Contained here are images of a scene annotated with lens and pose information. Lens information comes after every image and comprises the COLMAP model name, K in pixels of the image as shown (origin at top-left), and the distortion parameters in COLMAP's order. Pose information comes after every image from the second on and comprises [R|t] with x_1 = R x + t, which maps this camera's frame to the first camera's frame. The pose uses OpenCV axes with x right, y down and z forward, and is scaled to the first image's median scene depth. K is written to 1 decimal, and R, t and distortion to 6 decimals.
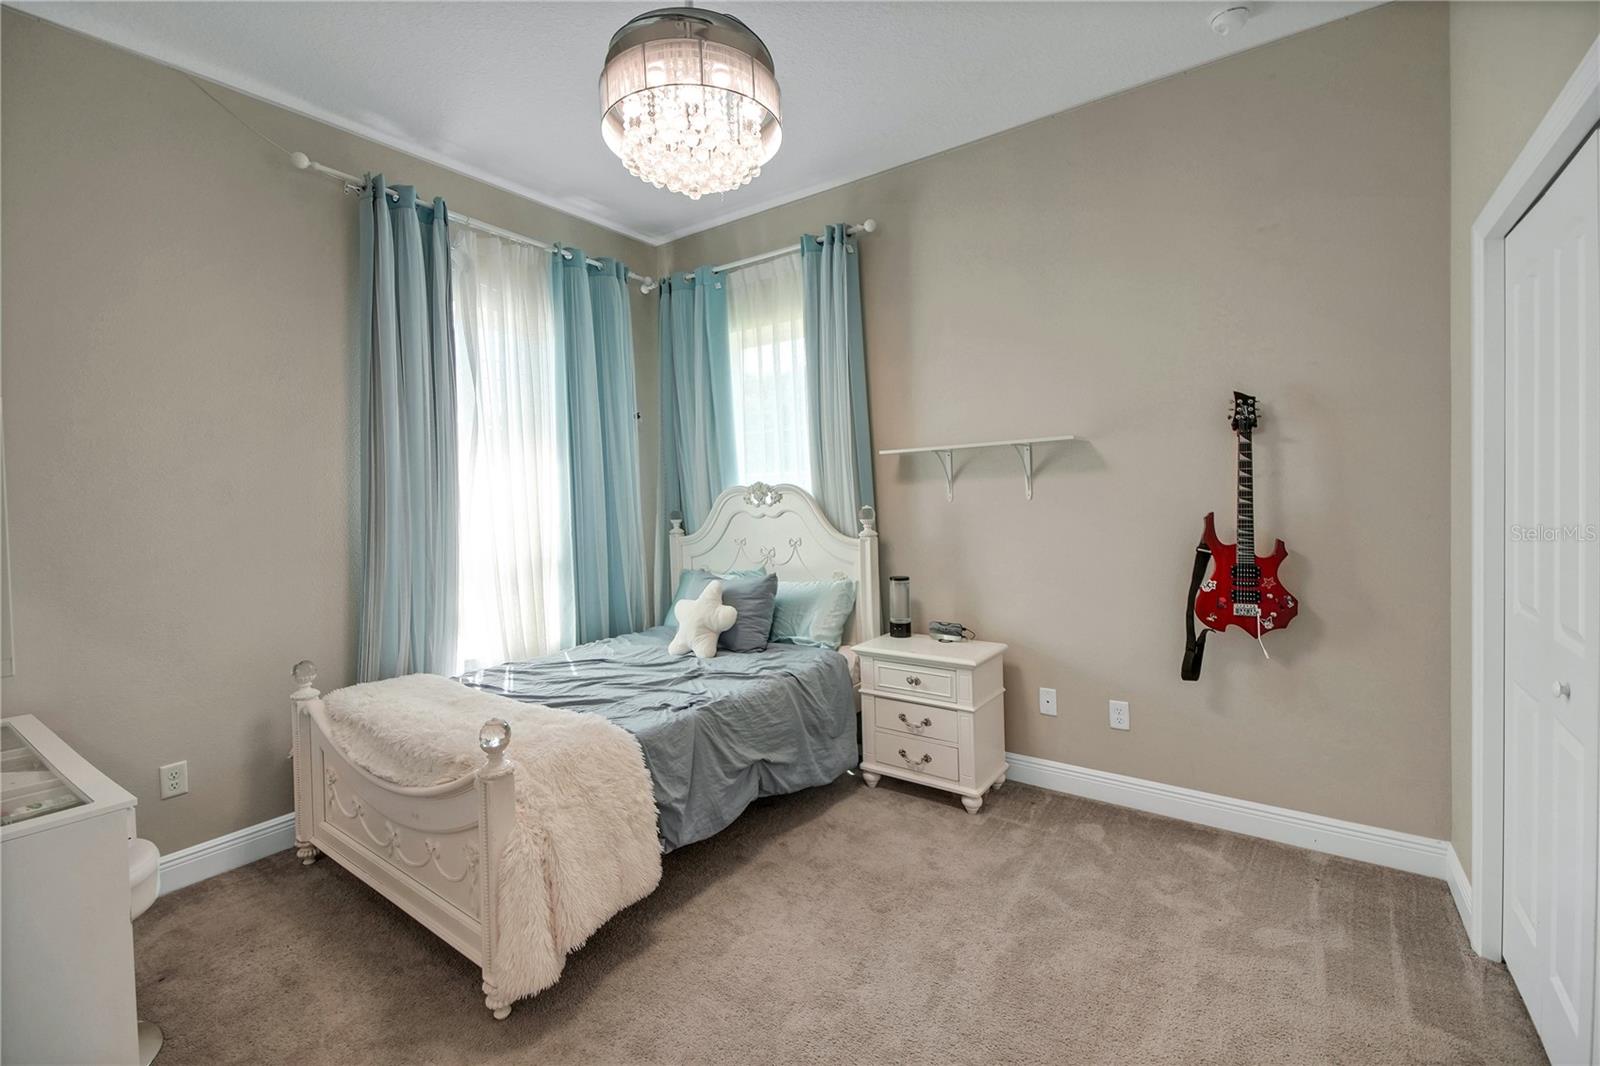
lens RADIAL K [[694.4, 0, 797.6], [0, 694.4, 511.3], [0, 0, 1]] dist [0.051352, -0.022589]
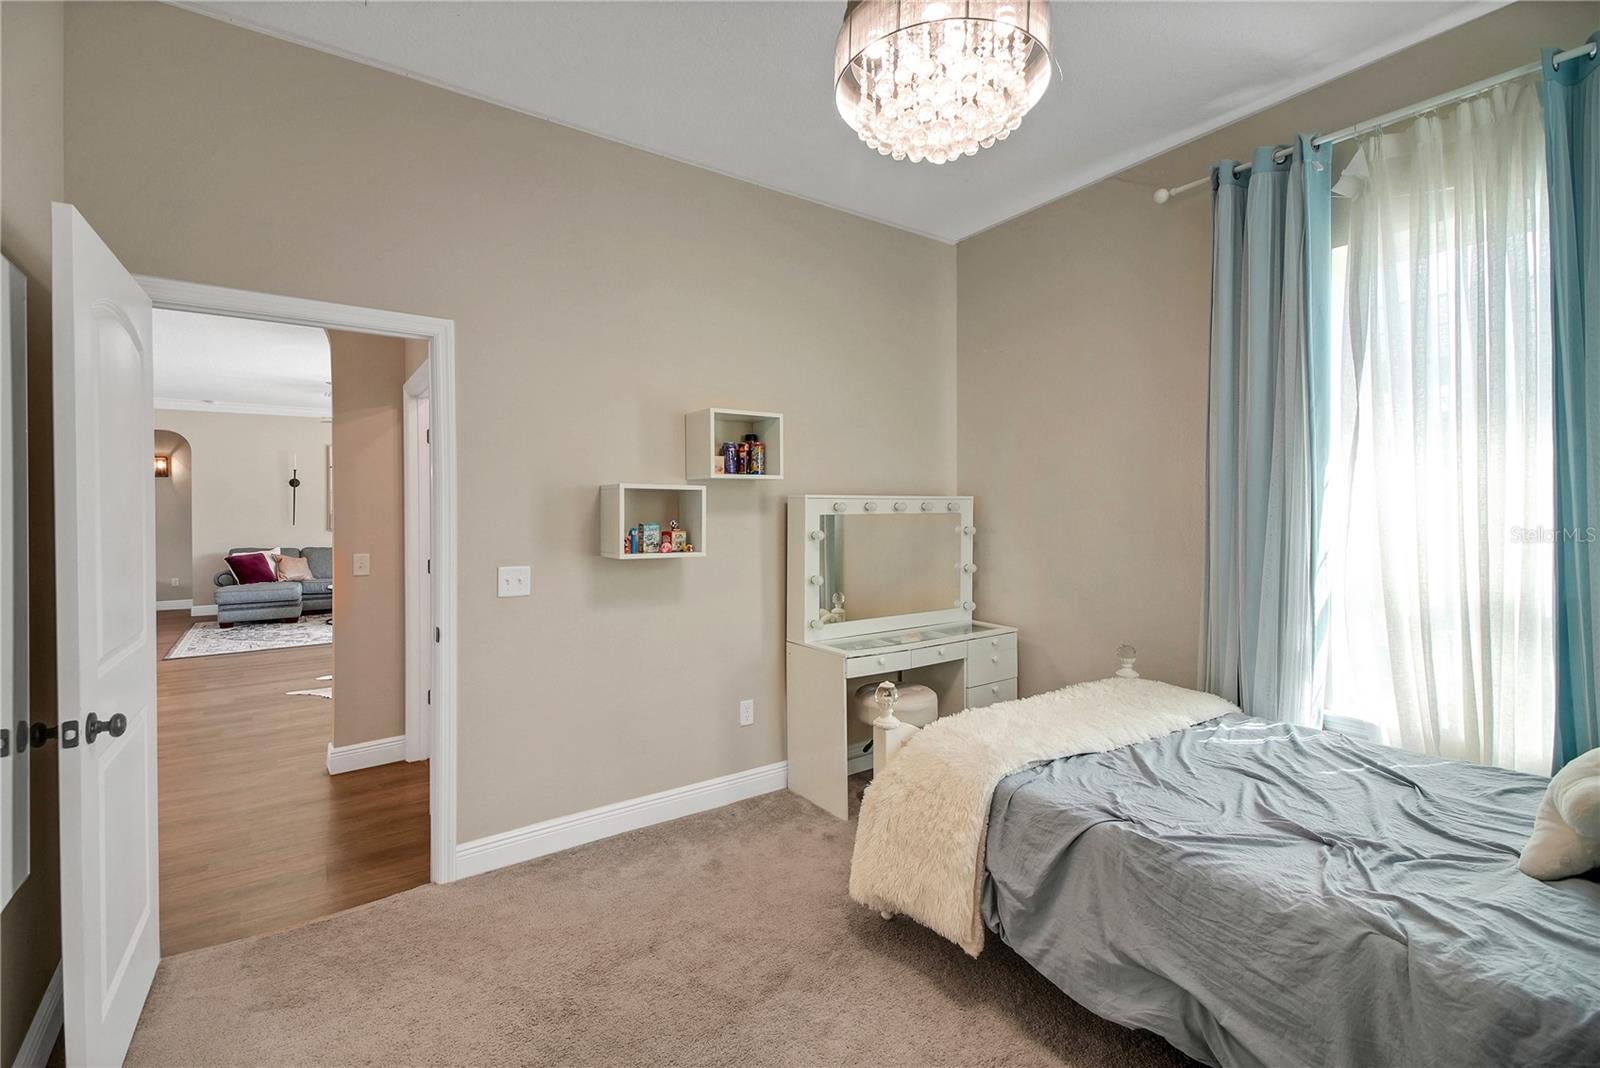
lens RADIAL K [[694.4, 0, 797.6], [0, 694.4, 512.3], [0, 0, 1]] dist [0.051352, -0.022589]
pose [[-0.336395, 0.030945, -0.941212, 0.486789], [-0.010957, 0.999264, 0.036770, -0.033094], [0.941657, 0.022682, -0.335808, 0.764536]]
